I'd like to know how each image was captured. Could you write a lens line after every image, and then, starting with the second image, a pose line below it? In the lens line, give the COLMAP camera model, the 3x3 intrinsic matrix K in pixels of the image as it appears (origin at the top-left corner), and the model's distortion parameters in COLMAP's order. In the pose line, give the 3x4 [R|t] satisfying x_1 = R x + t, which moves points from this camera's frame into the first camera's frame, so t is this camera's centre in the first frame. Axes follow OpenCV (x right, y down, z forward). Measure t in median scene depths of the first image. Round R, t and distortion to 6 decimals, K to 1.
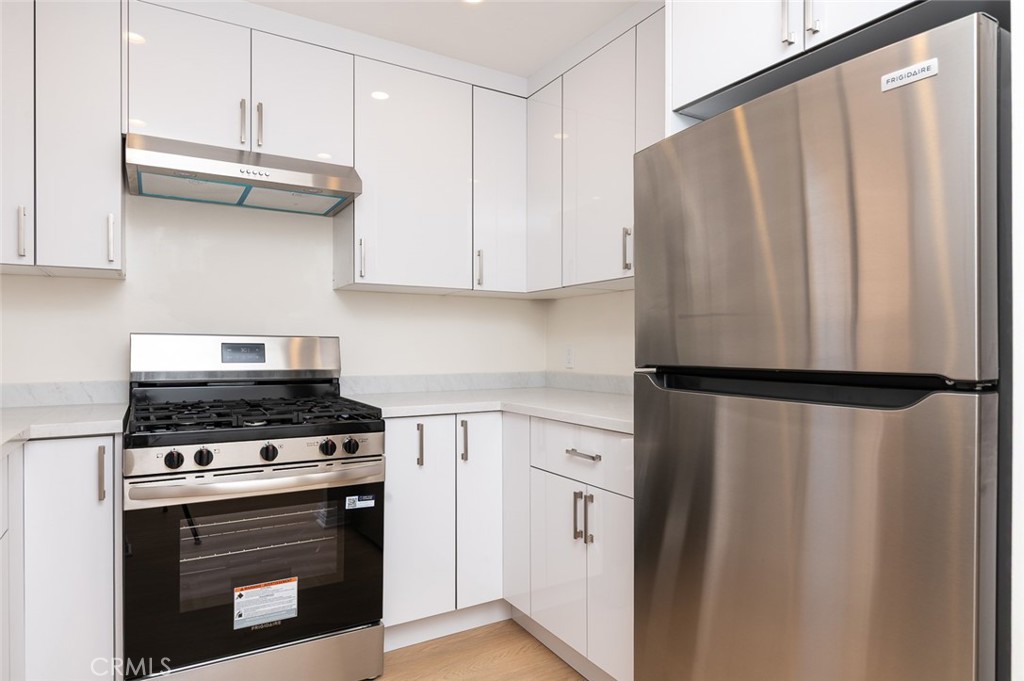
lens RADIAL K [[603.3, 0, 509.1], [0, 603.3, 351.9], [0, 0, 1]] dist [-0.000979, -0.000639]
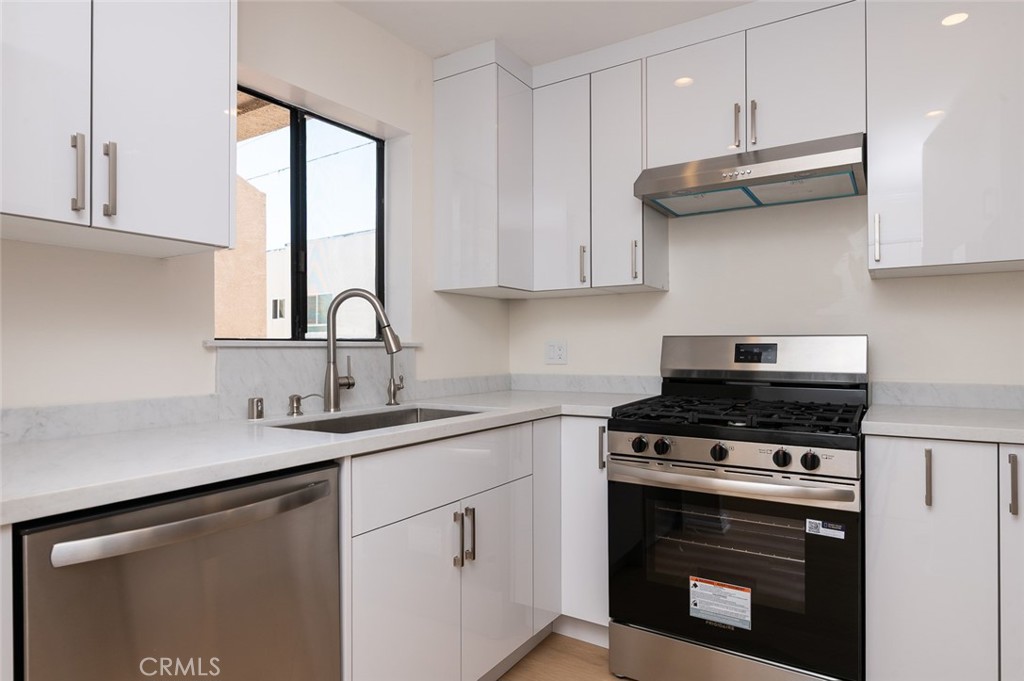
lens RADIAL K [[639.0, 0, 512.0], [0, 639.0, 340.5], [0, 0, 1]] dist [-0.005182, -0.000817]
pose [[0.416029, -0.014312, -0.909239, 0.403418], [-0.003058, 0.999848, -0.017137, -0.000323], [0.909346, 0.009910, 0.415922, 0.228560]]
